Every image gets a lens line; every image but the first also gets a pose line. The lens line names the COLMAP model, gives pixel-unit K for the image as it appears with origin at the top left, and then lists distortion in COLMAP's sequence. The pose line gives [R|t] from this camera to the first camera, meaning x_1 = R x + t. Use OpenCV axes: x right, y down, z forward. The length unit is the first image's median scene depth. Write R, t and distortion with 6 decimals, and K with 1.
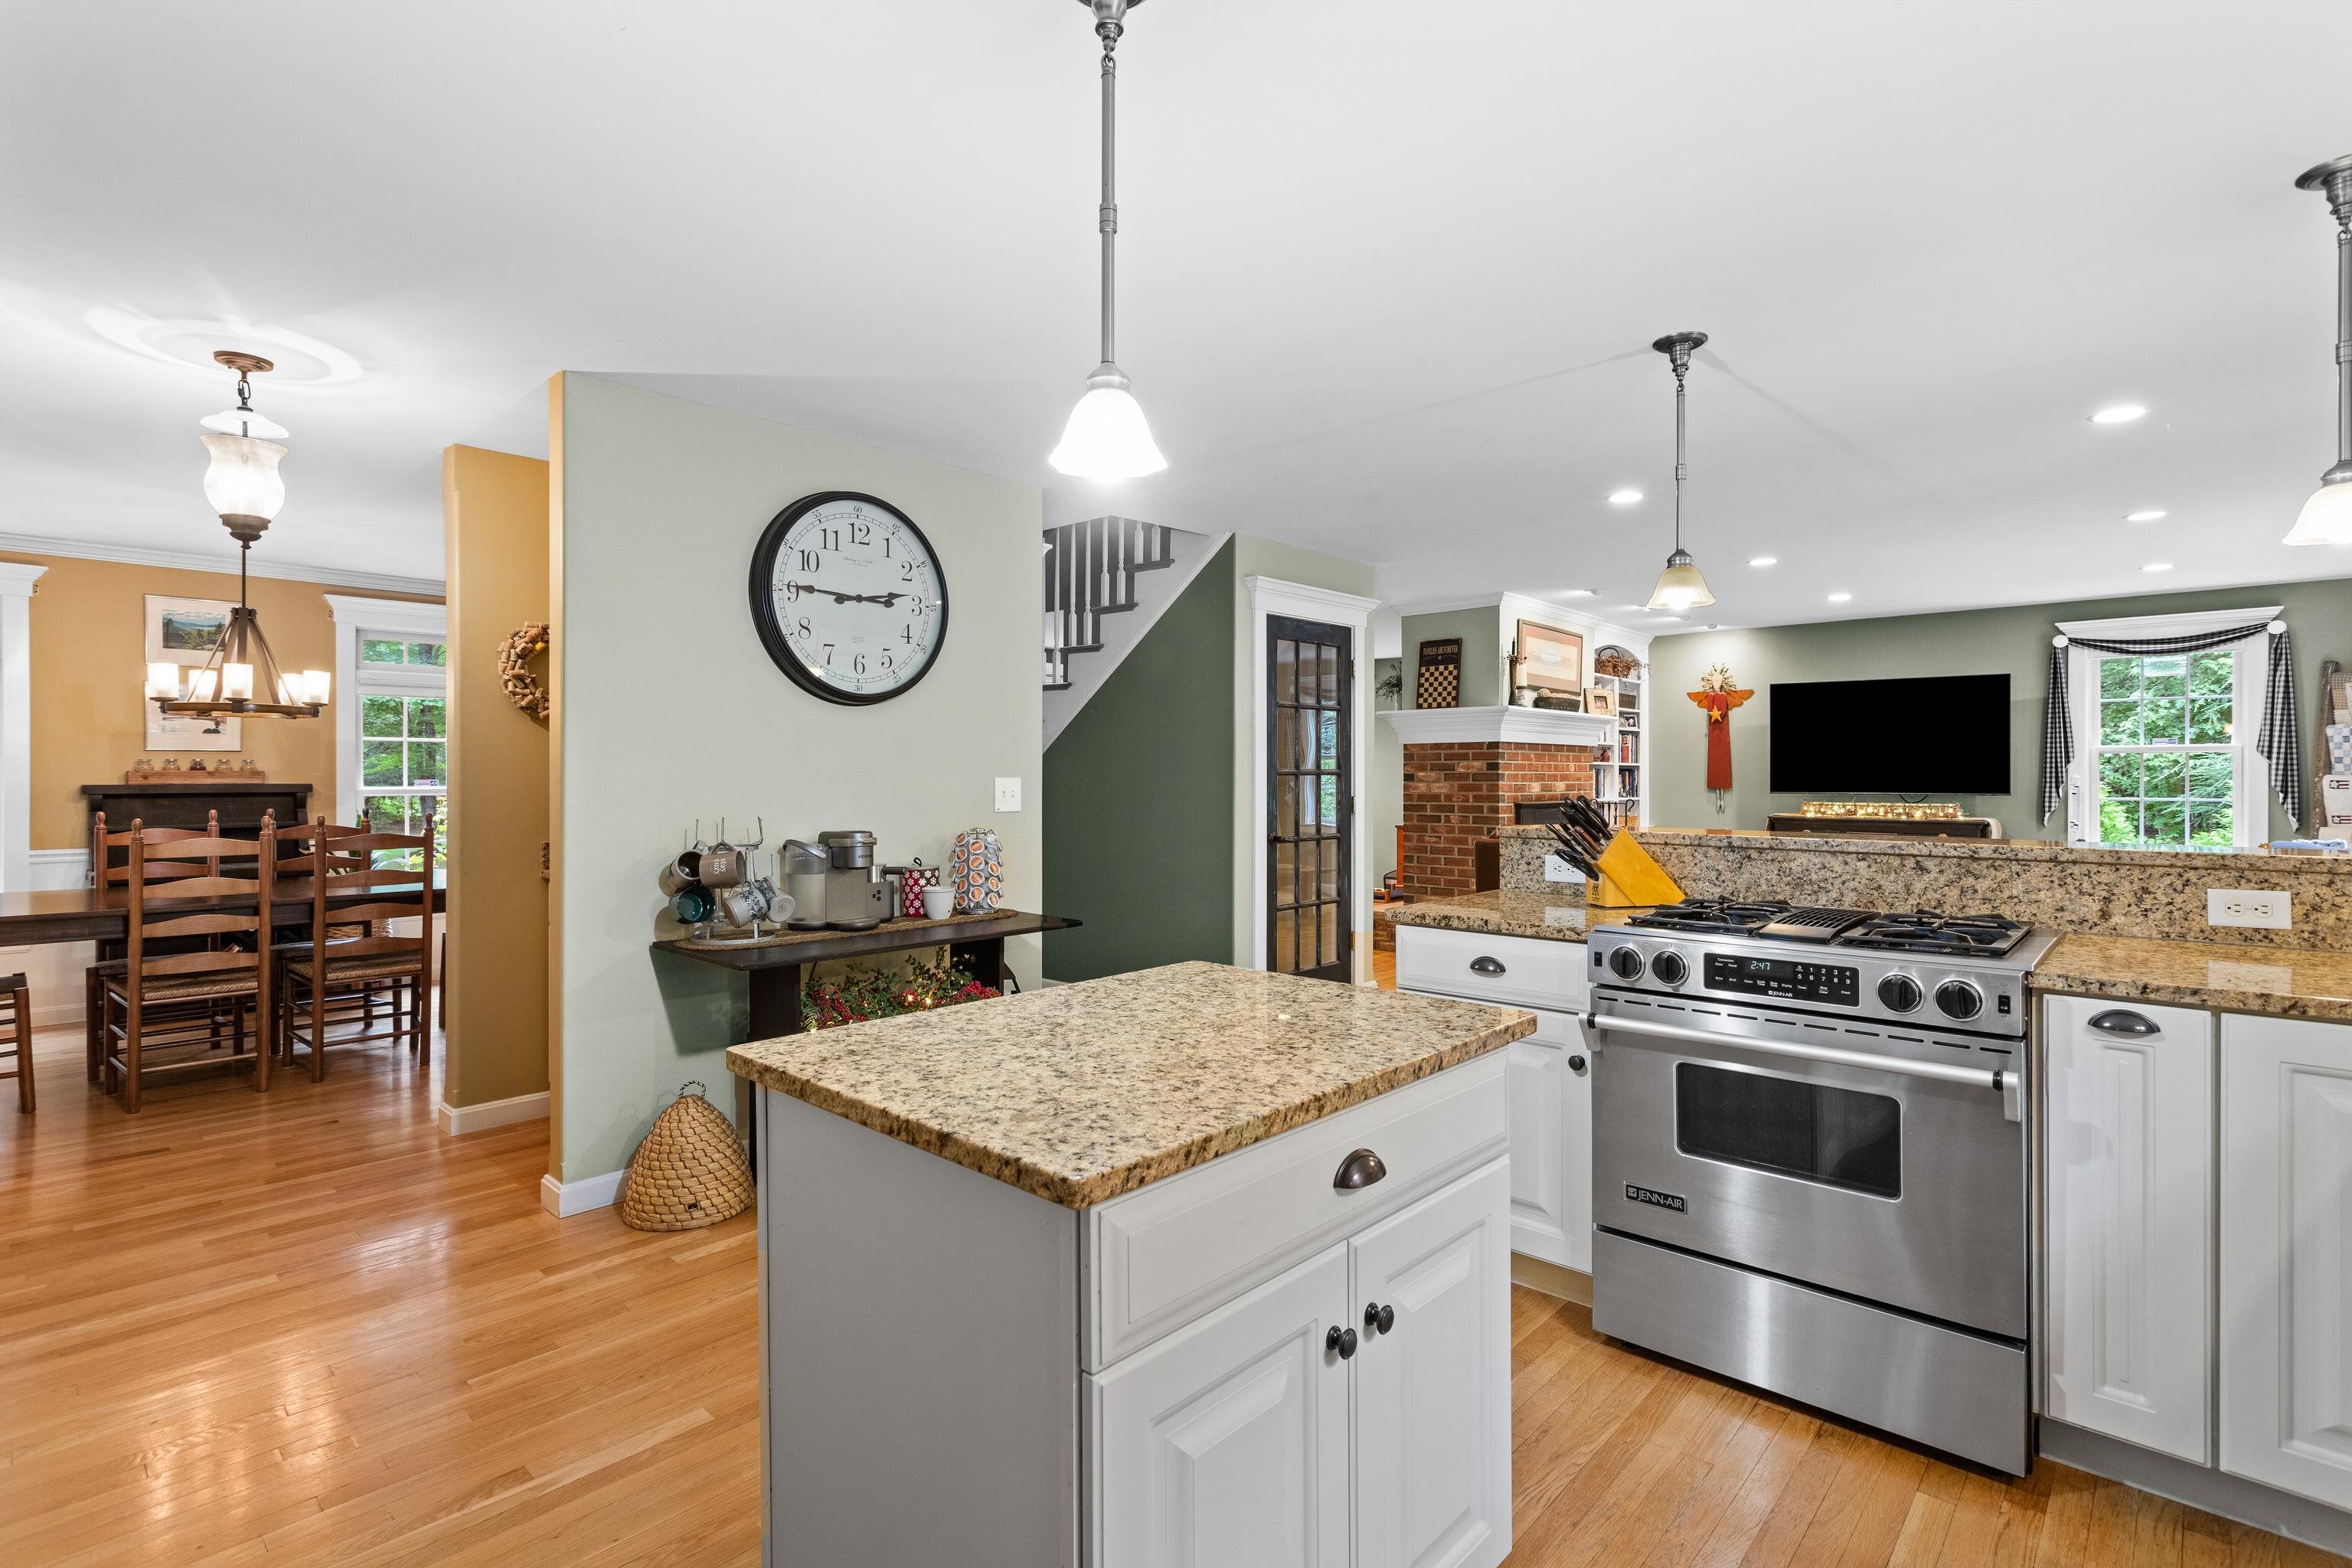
lens RADIAL K [[1119.0, 0, 1178.1], [0, 1119.0, 777.1], [0, 0, 1]] dist [0.001860, 0.002342]
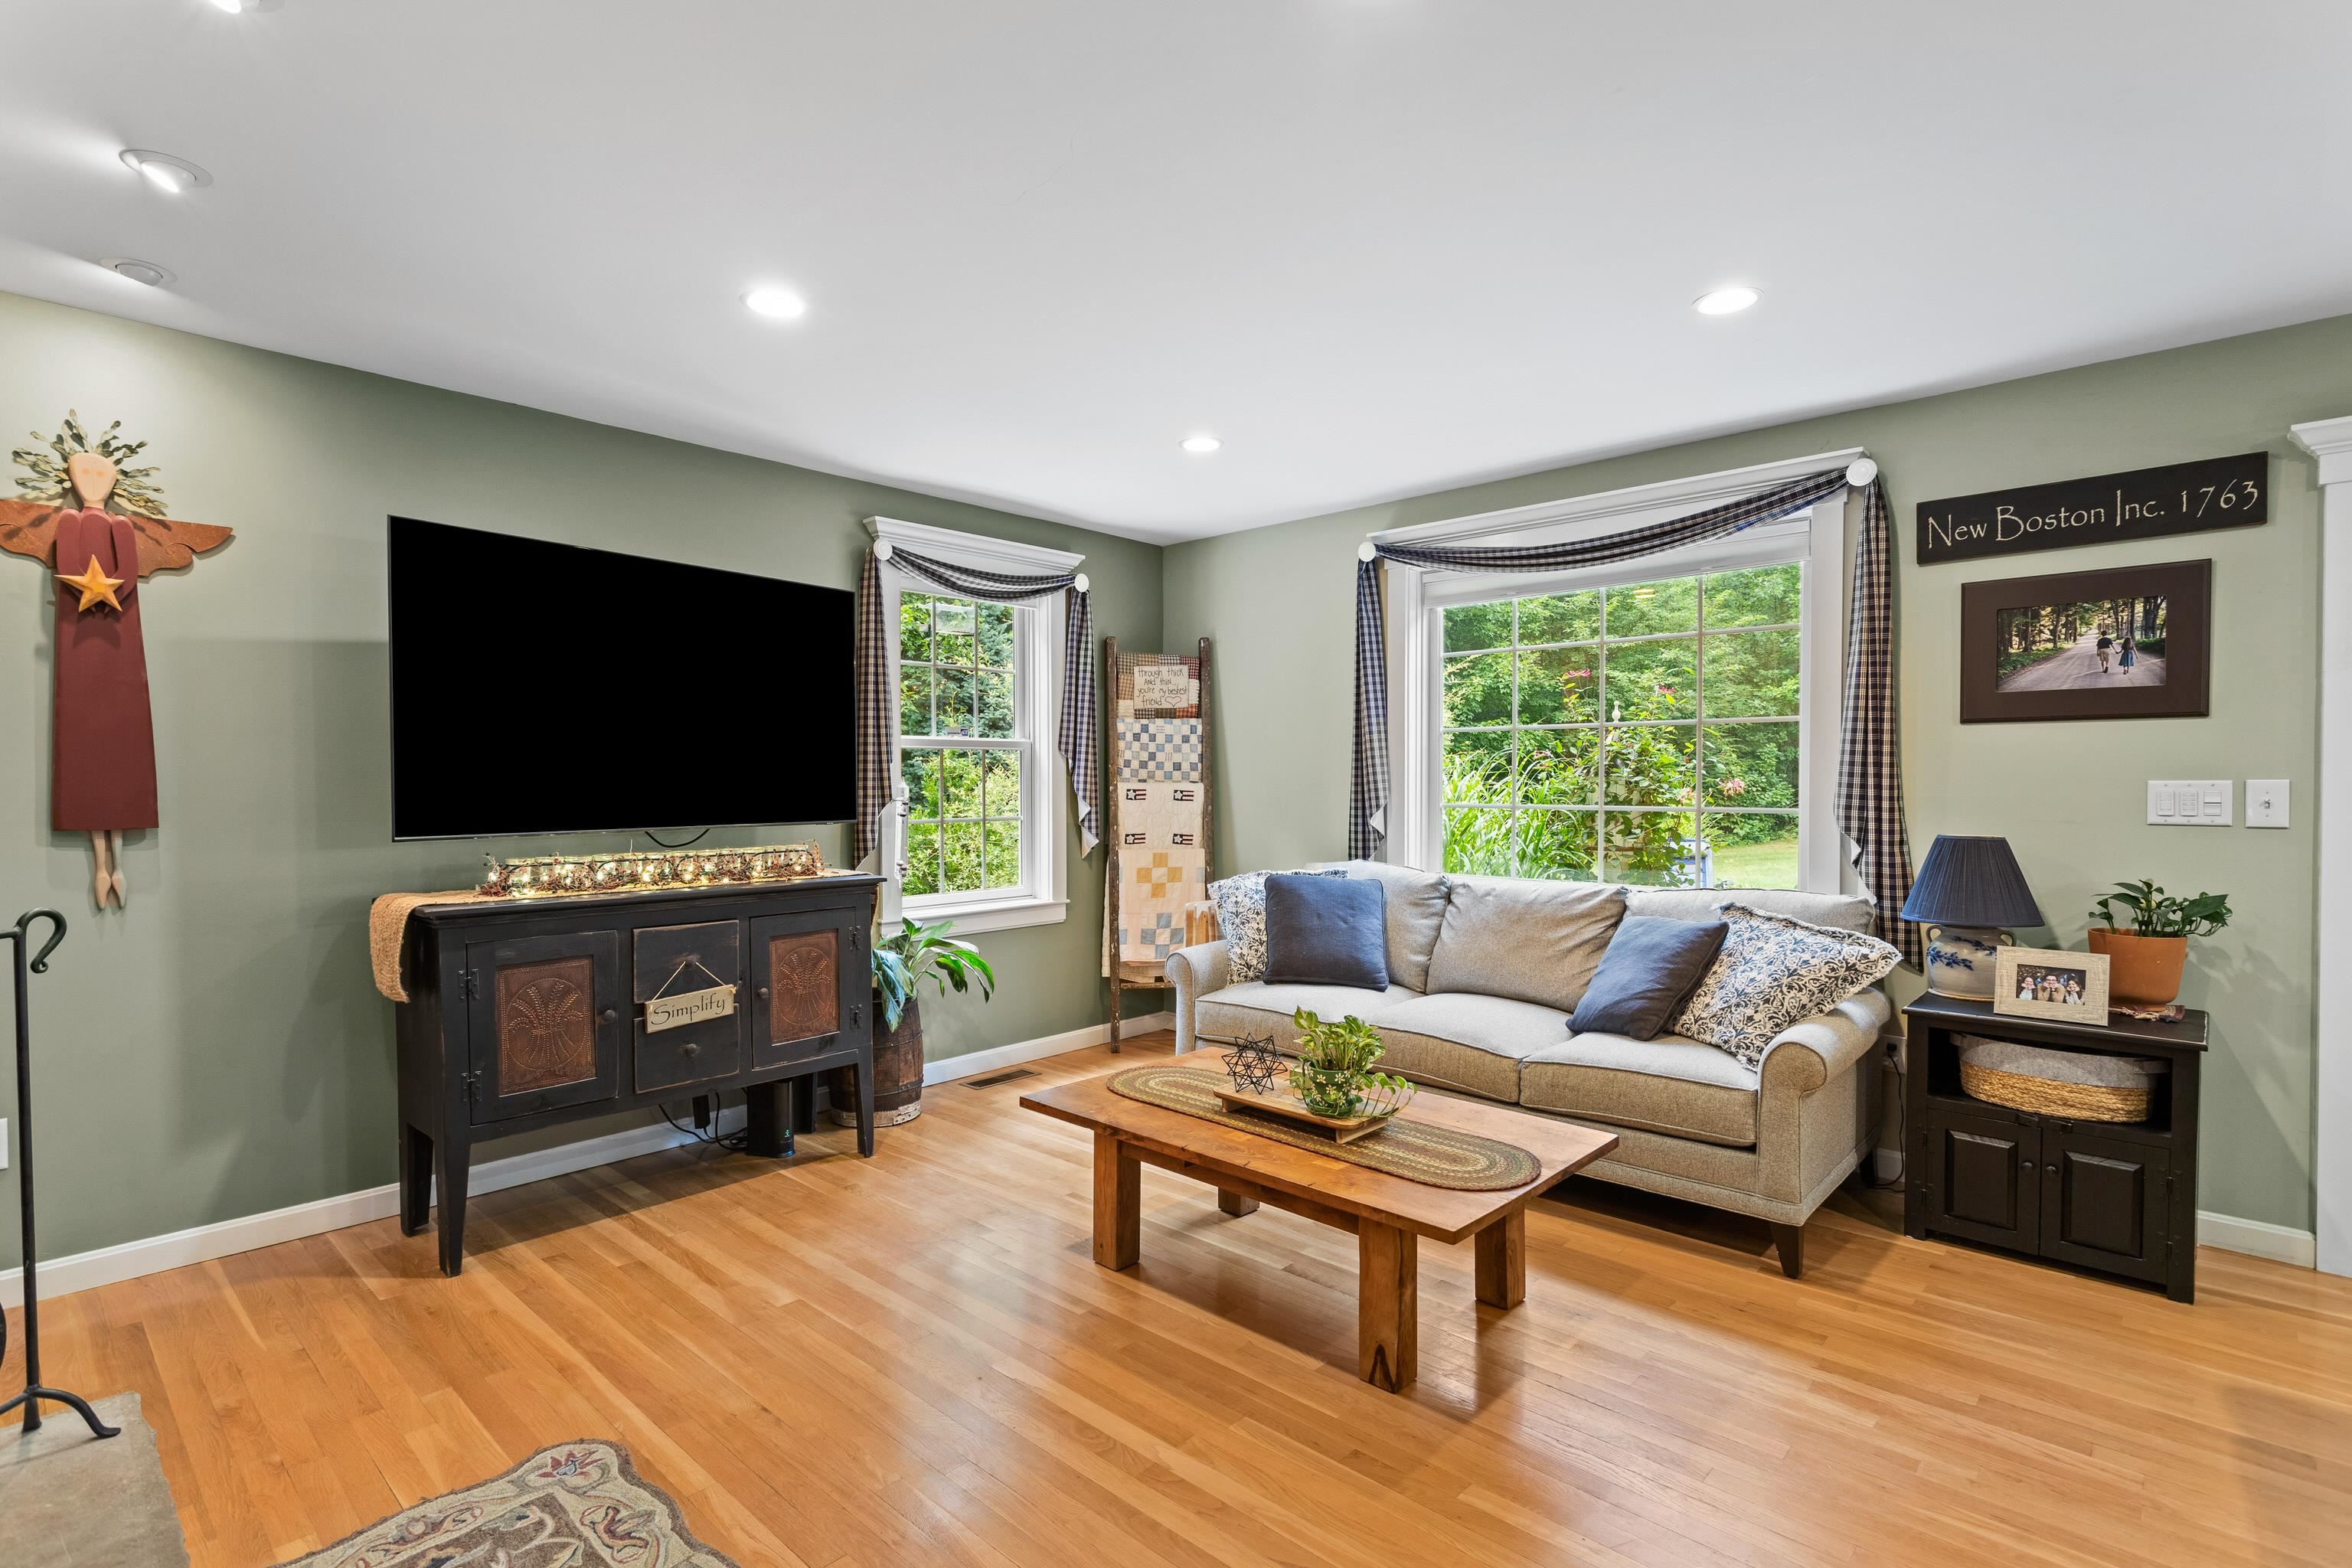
lens RADIAL K [[1119.0, 0, 1166.7], [0, 1119.0, 801.3], [0, 0, 1]] dist [0.001860, 0.002342]
pose [[0.004831, -0.019294, 0.999802, 0.299092], [0.005016, 0.999802, 0.019270, -0.004289], [-0.999976, 0.004922, 0.004927, 1.186098]]
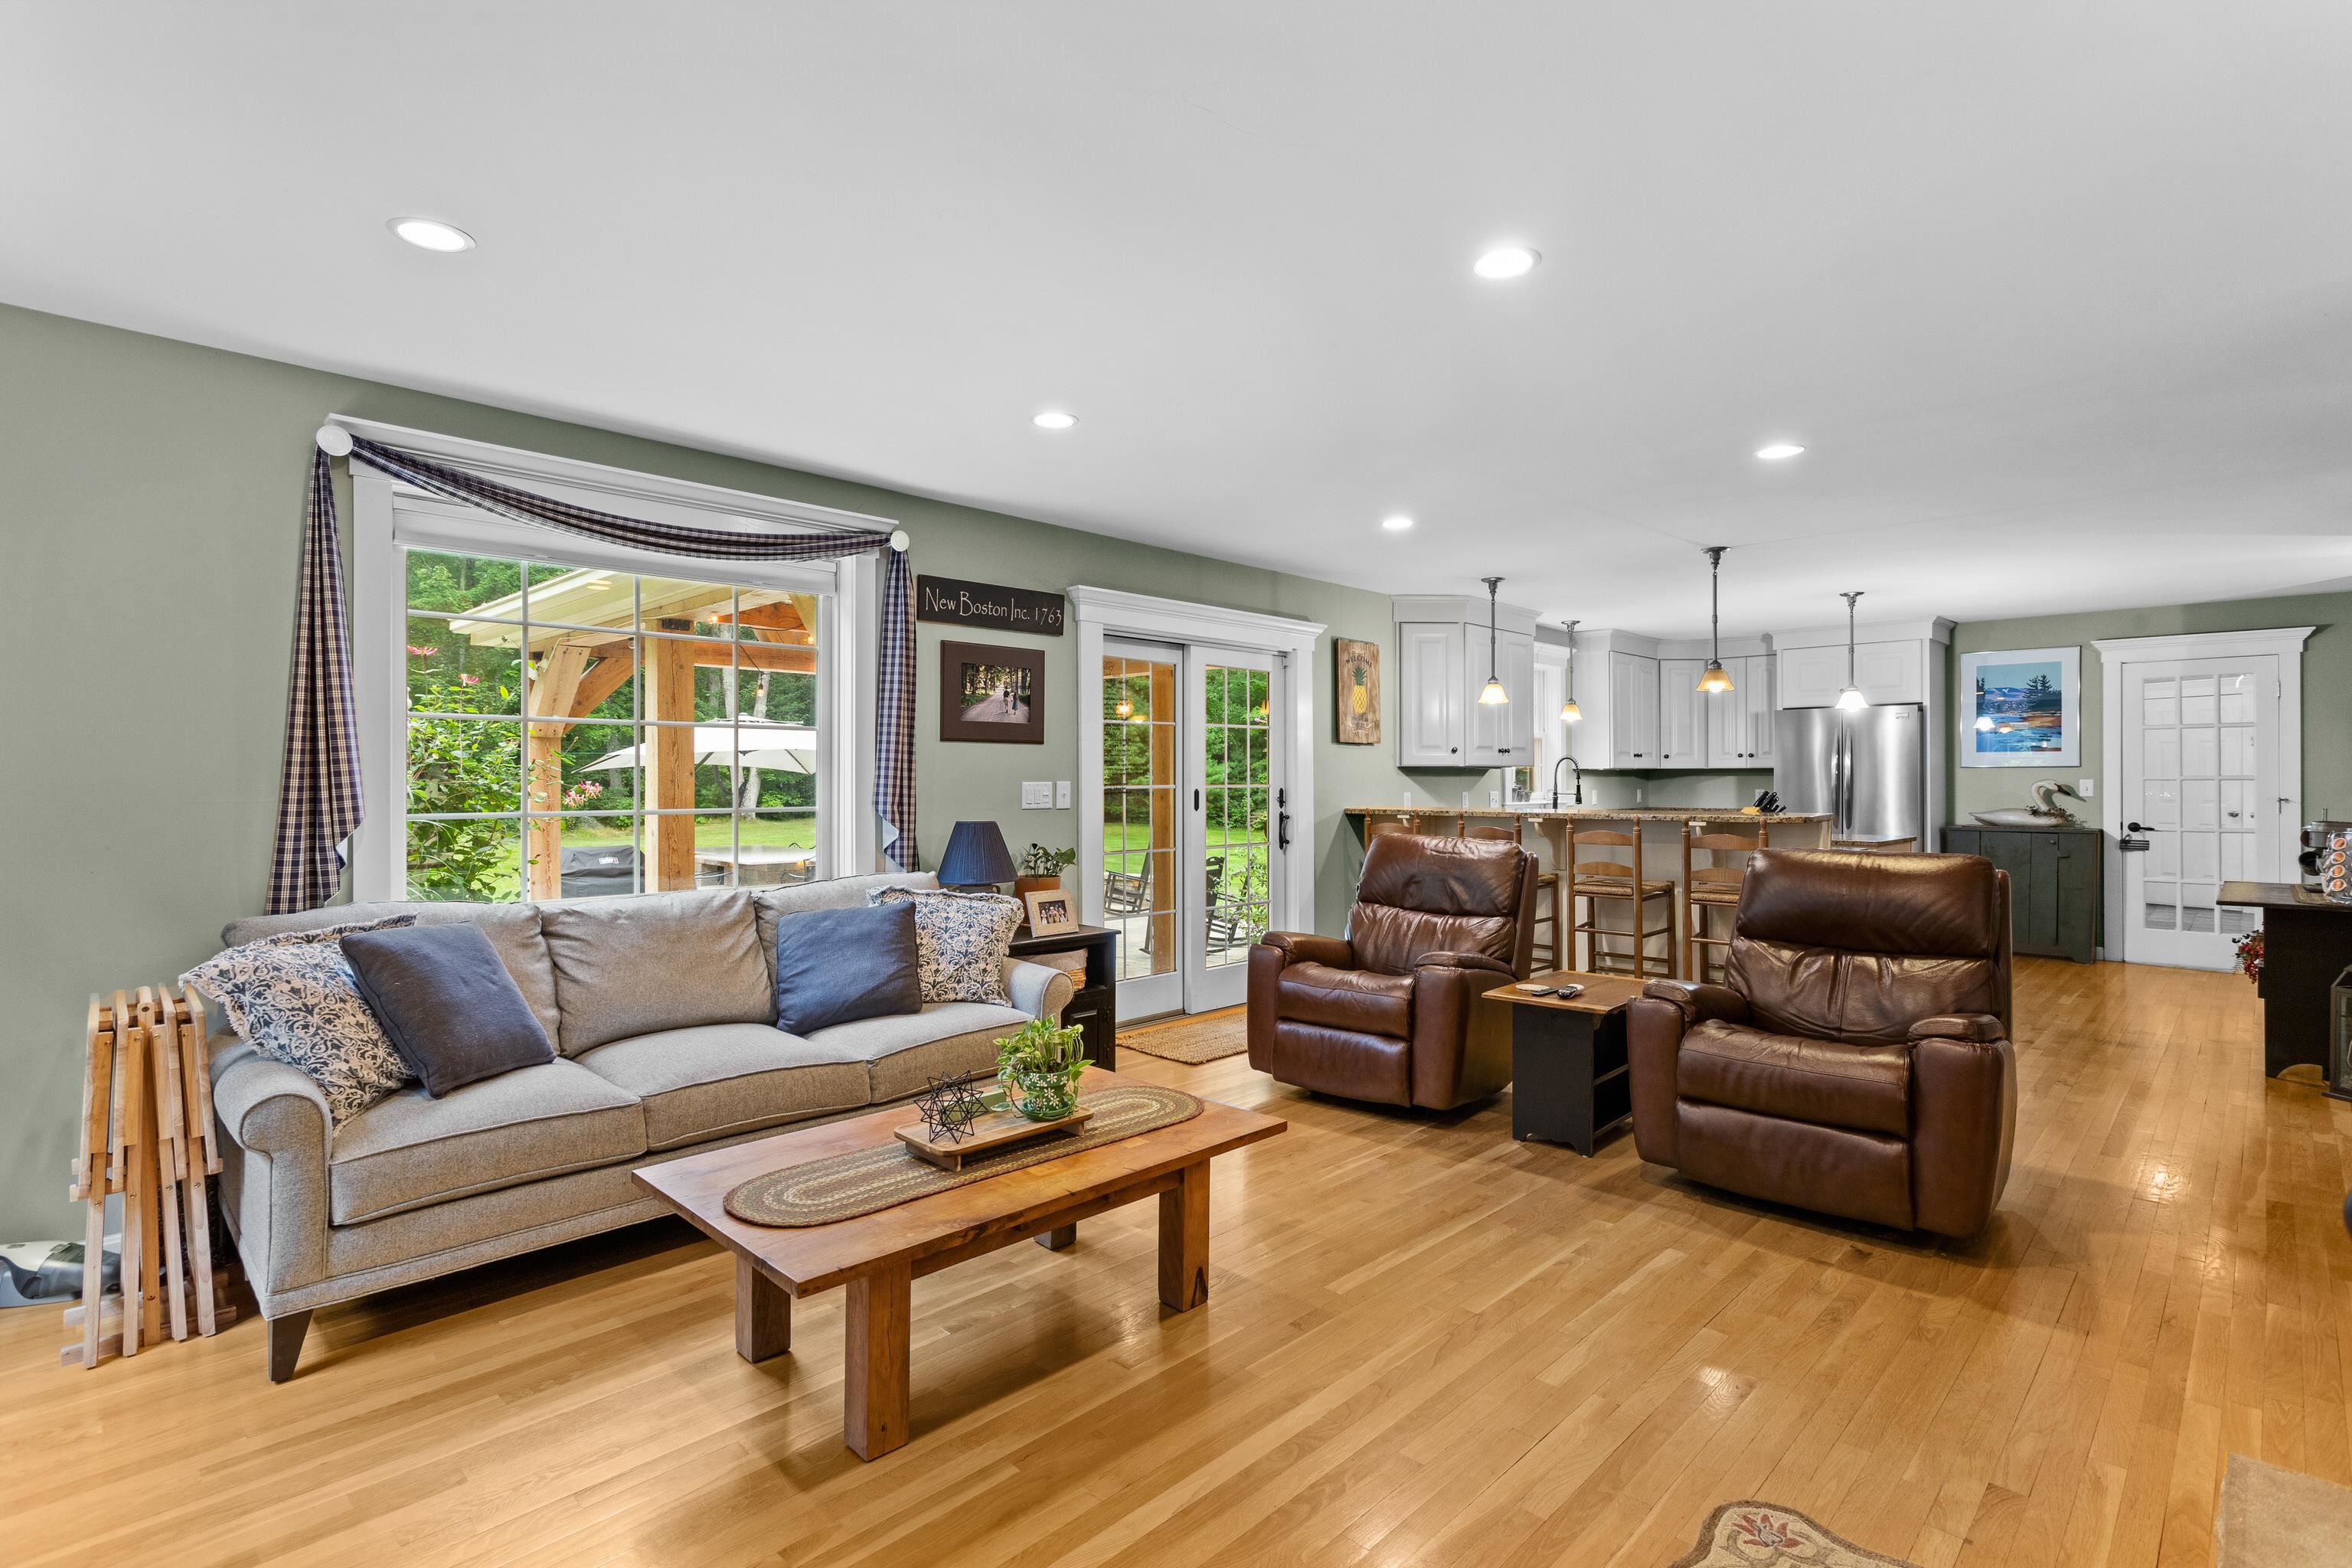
lens RADIAL K [[1119.0, 0, 1185.4], [0, 1119.0, 778.7], [0, 0, 1]] dist [0.001860, 0.002342]
pose [[-0.999686, 0.001136, 0.025044, 0.712293], [0.001175, 0.999998, 0.001570, -0.005438], [-0.025042, 0.001599, -0.999685, 1.599508]]
